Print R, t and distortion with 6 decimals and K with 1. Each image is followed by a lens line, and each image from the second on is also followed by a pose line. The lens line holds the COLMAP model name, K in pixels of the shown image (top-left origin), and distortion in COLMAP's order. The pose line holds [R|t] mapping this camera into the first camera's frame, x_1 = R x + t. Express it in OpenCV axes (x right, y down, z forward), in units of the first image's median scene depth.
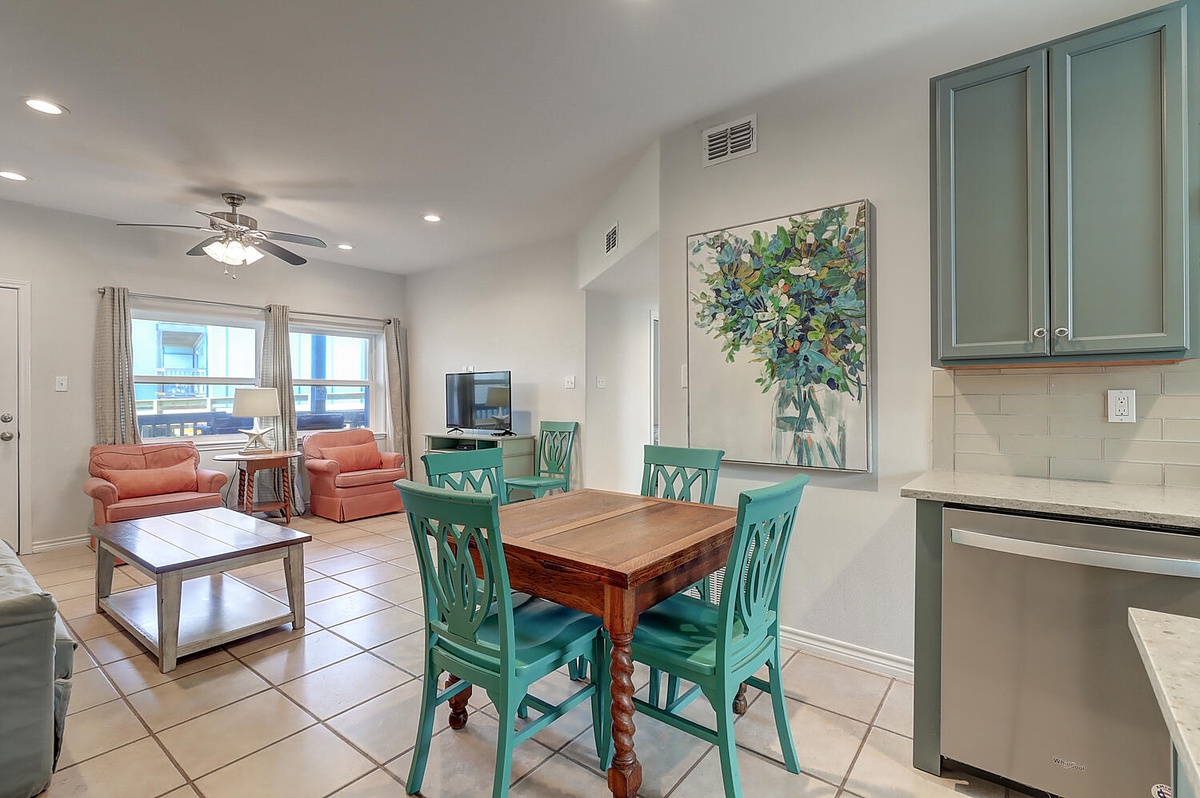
lens RADIAL K [[557.4, 0, 600.0], [0, 557.4, 399.0], [0, 0, 1]] dist [-0.000624, -0.000659]
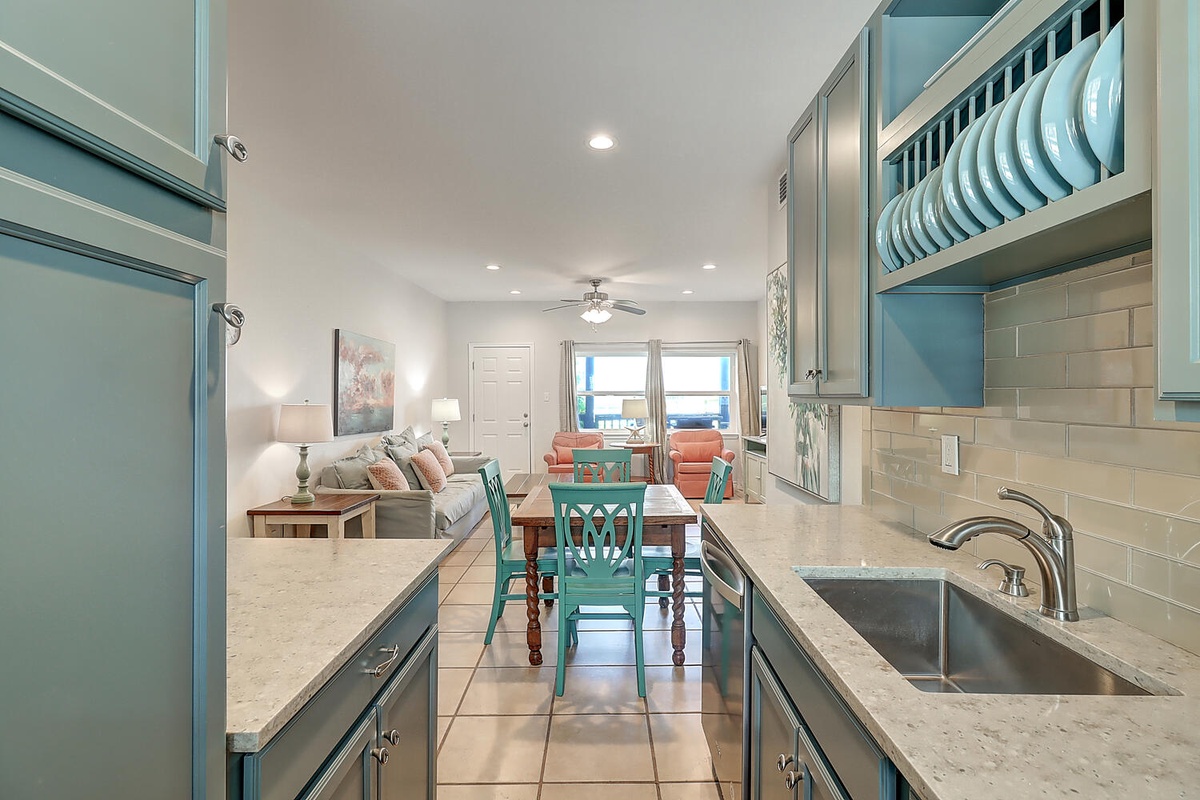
lens RADIAL K [[557.4, 0, 600.0], [0, 557.4, 400.0], [0, 0, 1]] dist [-0.000624, -0.000659]
pose [[0.611197, 0.009649, -0.791420, 0.555061], [-0.003629, 0.999949, 0.009390, -0.033105], [0.791470, -0.002867, 0.611201, 0.026996]]
